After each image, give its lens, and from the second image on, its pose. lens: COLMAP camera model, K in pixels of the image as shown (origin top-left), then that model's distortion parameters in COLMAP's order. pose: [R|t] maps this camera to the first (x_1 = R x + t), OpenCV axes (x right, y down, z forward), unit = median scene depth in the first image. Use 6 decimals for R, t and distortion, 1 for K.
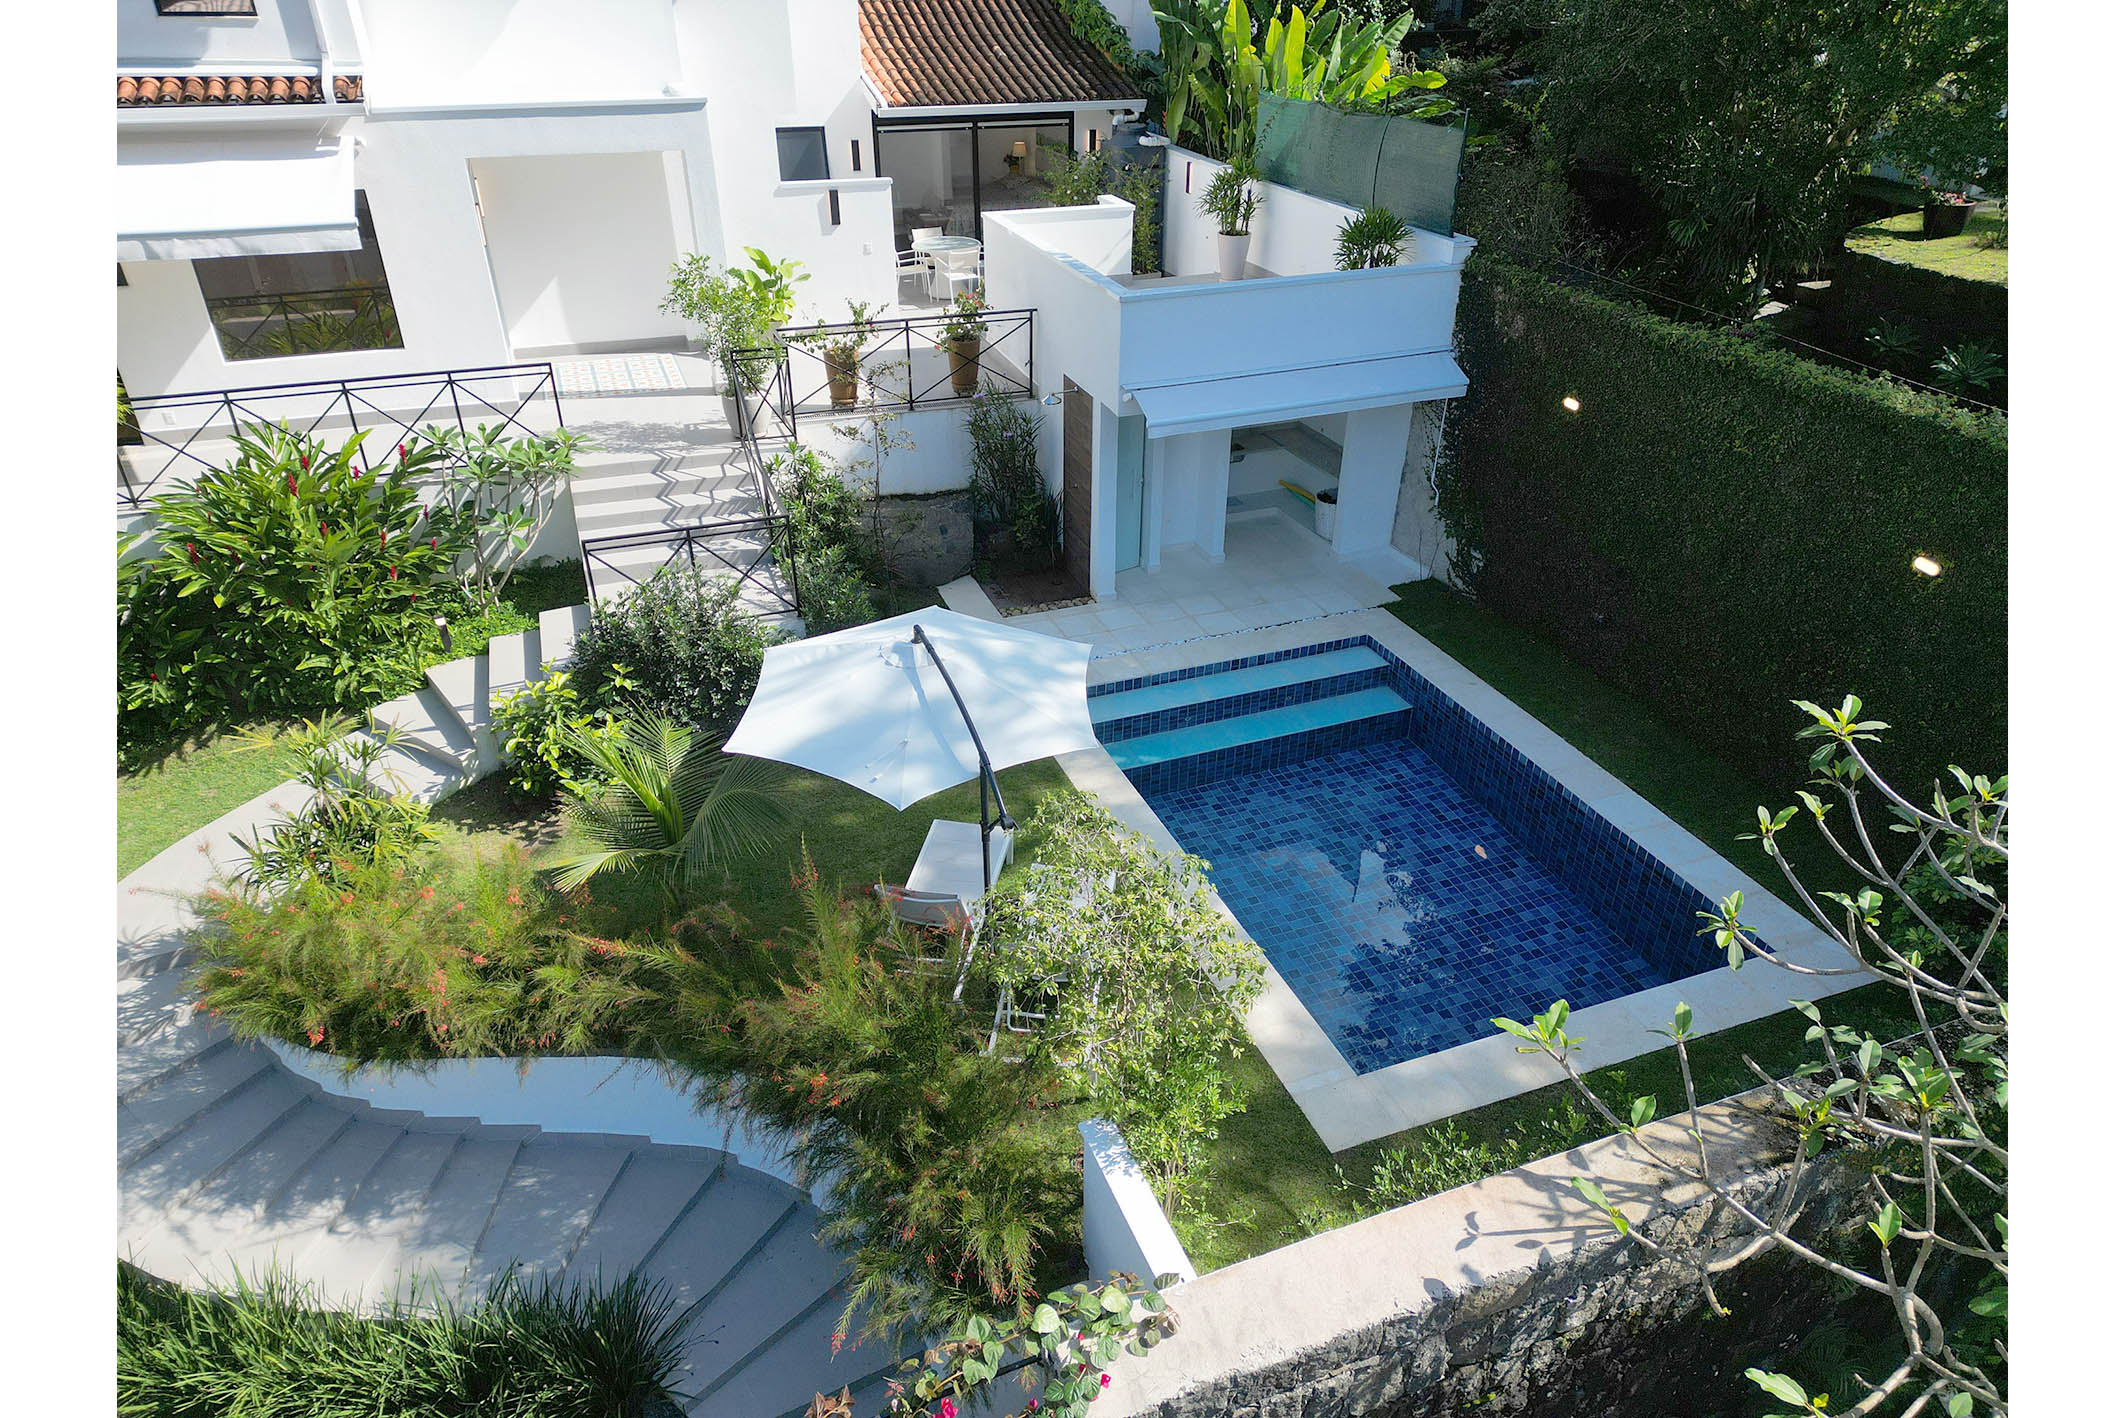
lens RADIAL K [[1321.2, 0, 1063.0], [0, 1321.2, 709.0], [0, 0, 1]] dist [0.083895, -0.089253]
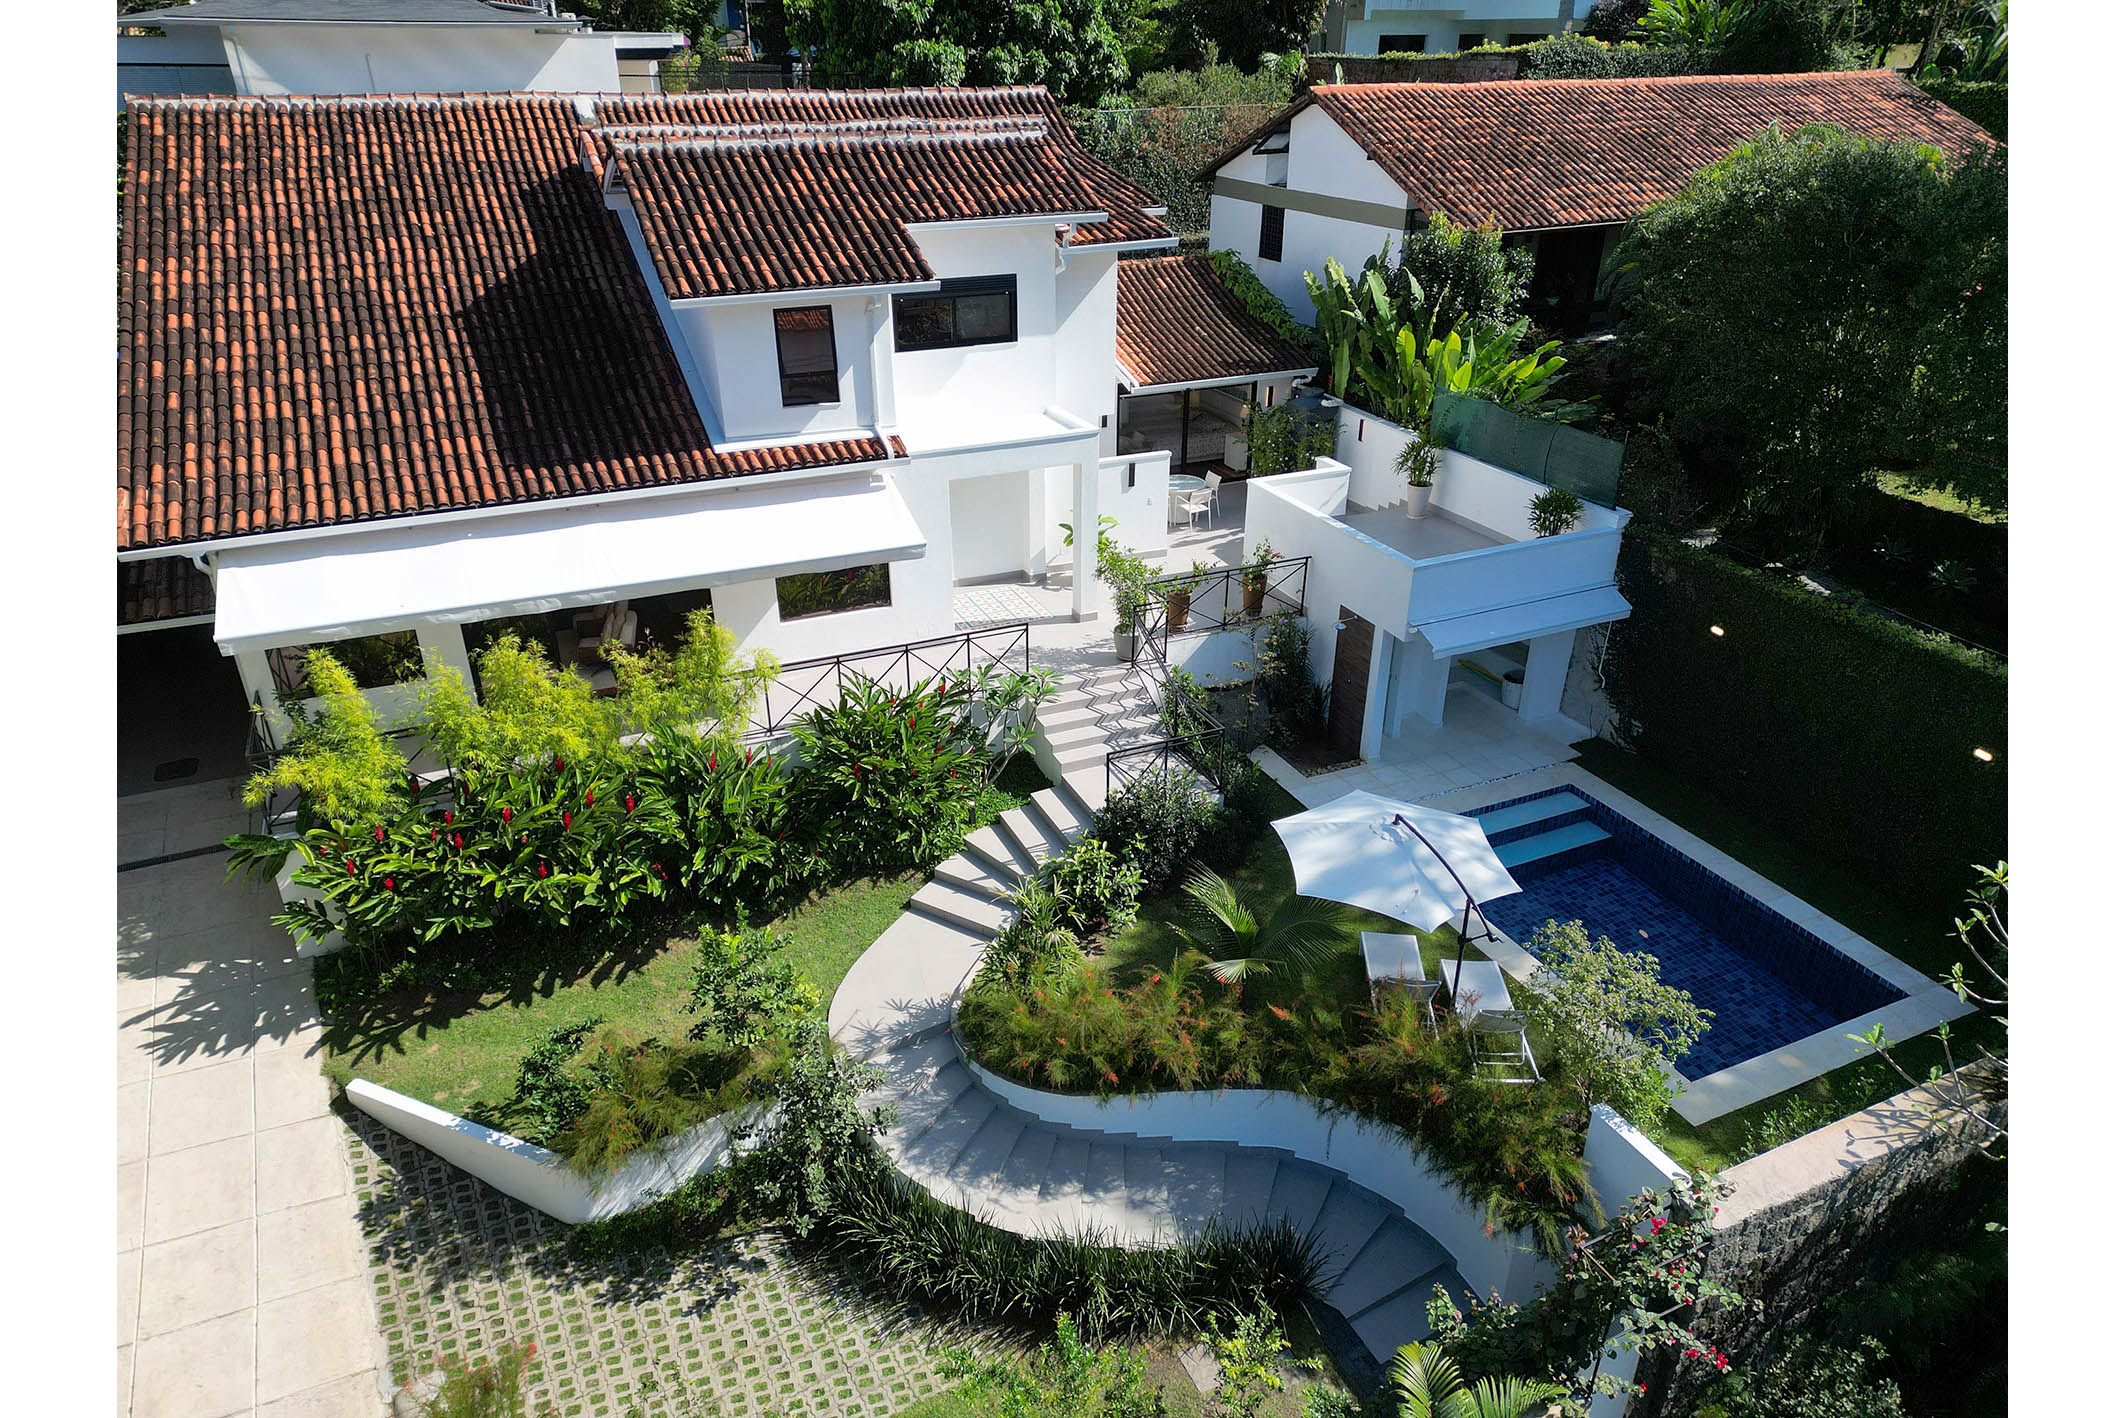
lens RADIAL K [[1321.2, 0, 1063.0], [0, 1321.2, 709.0], [0, 0, 1]] dist [0.083895, -0.089253]
pose [[0.997837, -0.030869, 0.058039, -0.404428], [0.034250, 0.997718, -0.058185, -0.073937], [-0.056110, 0.060047, 0.996617, -0.408394]]
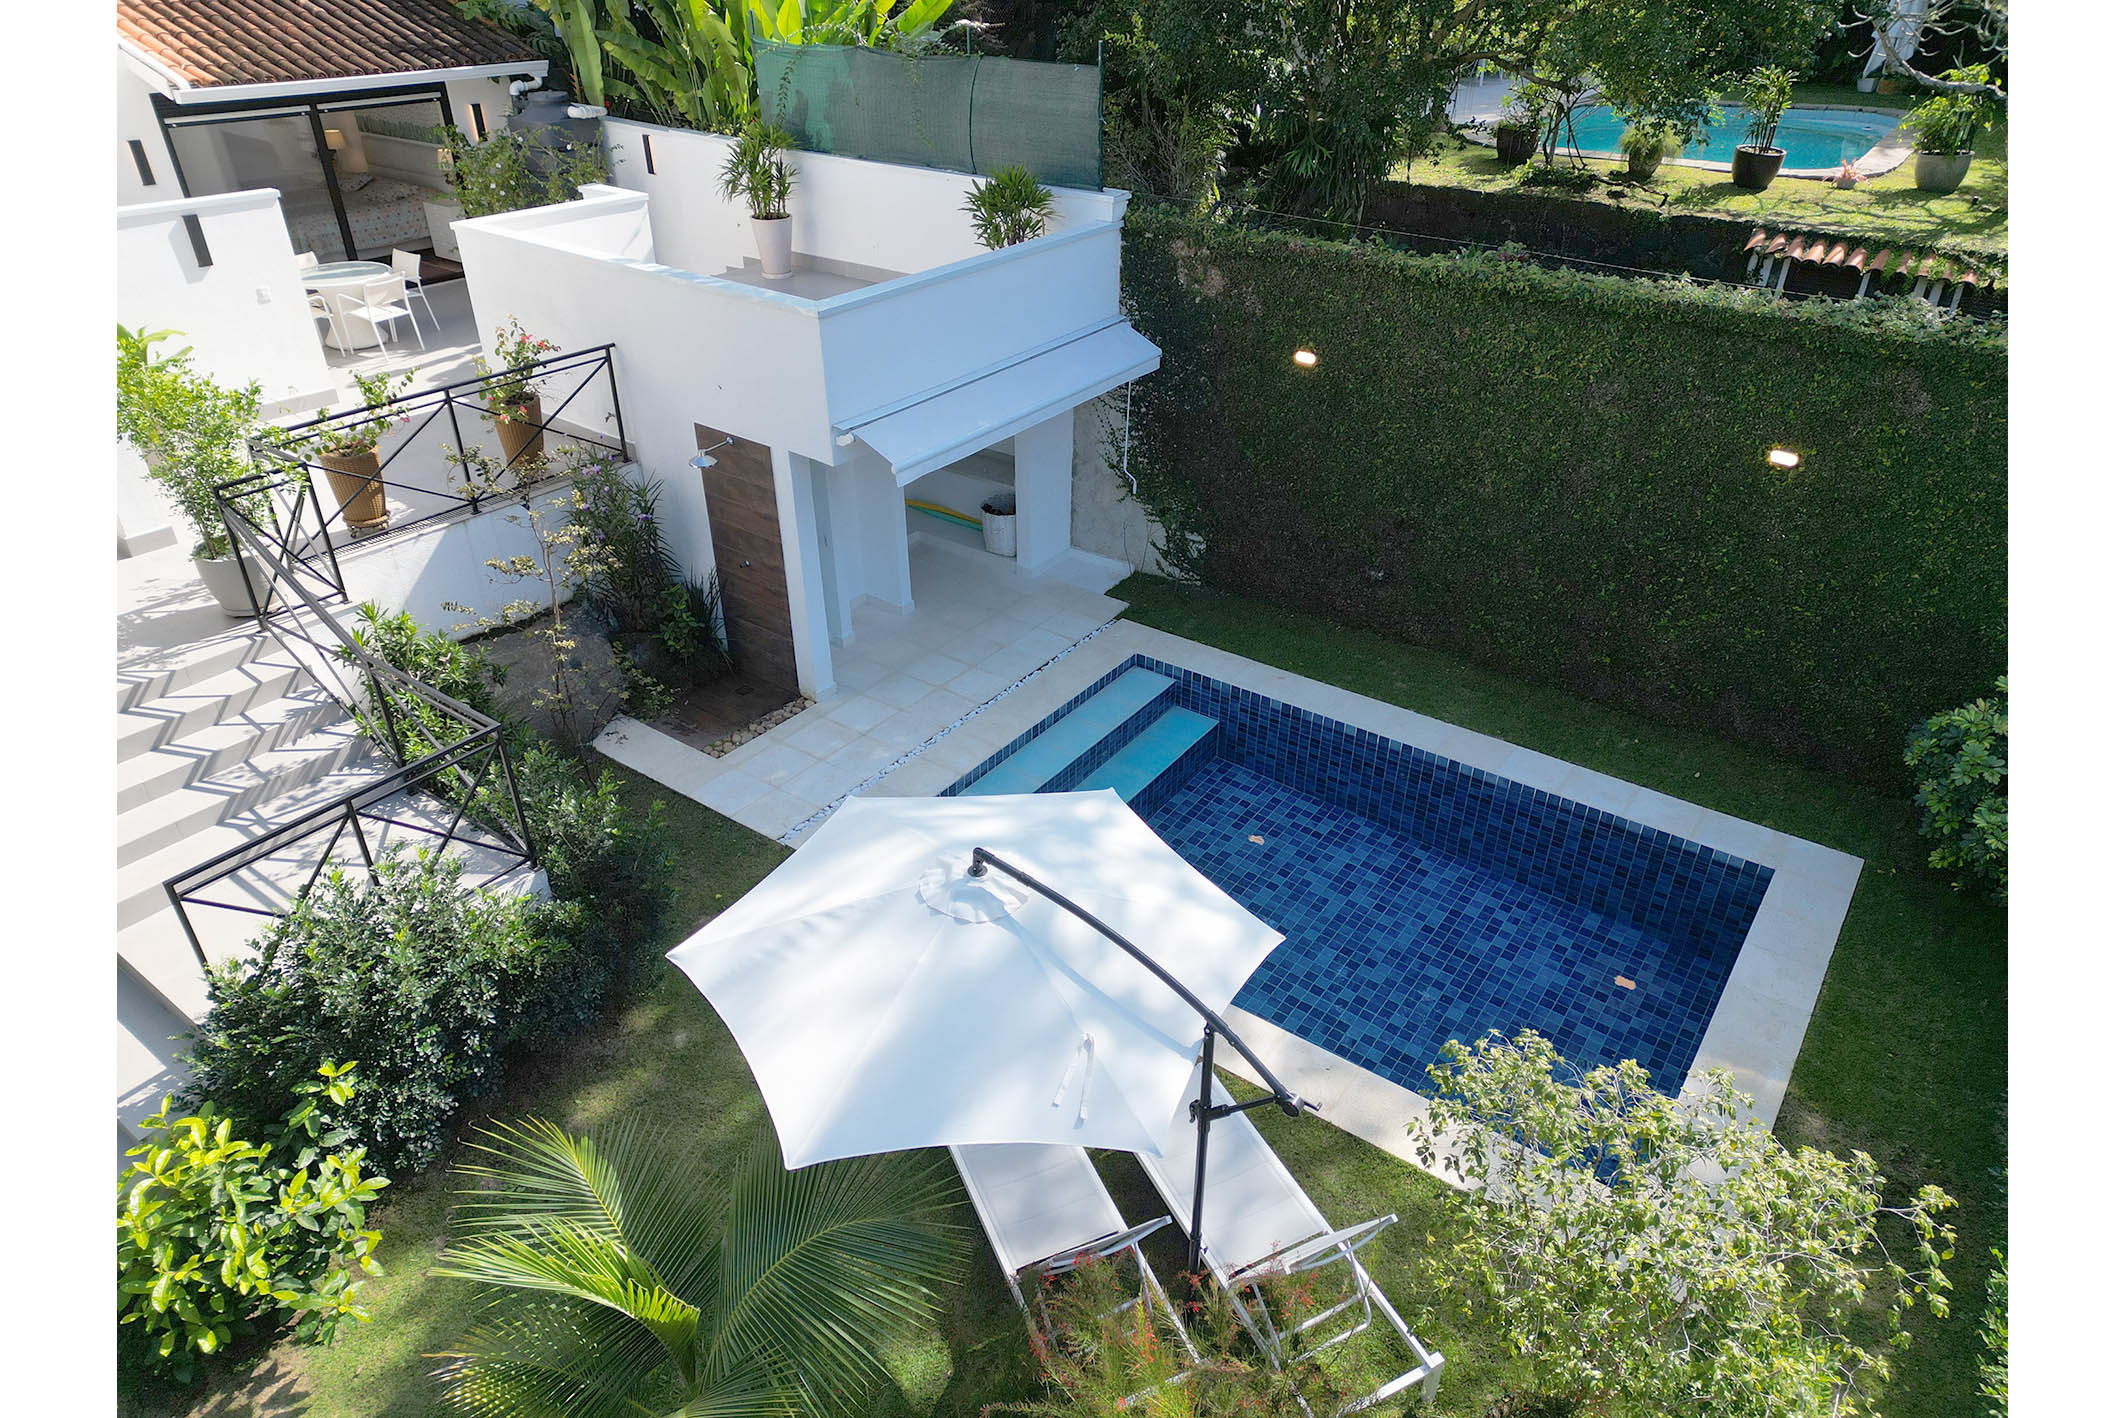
lens RADIAL K [[1321.2, 0, 1063.0], [0, 1321.2, 709.0], [0, 0, 1]] dist [0.083895, -0.089253]
pose [[0.836676, -0.283563, 0.468578, -0.236941], [0.274255, 0.957463, 0.089714, -0.116451], [-0.474086, 0.053448, 0.878855, 0.269772]]
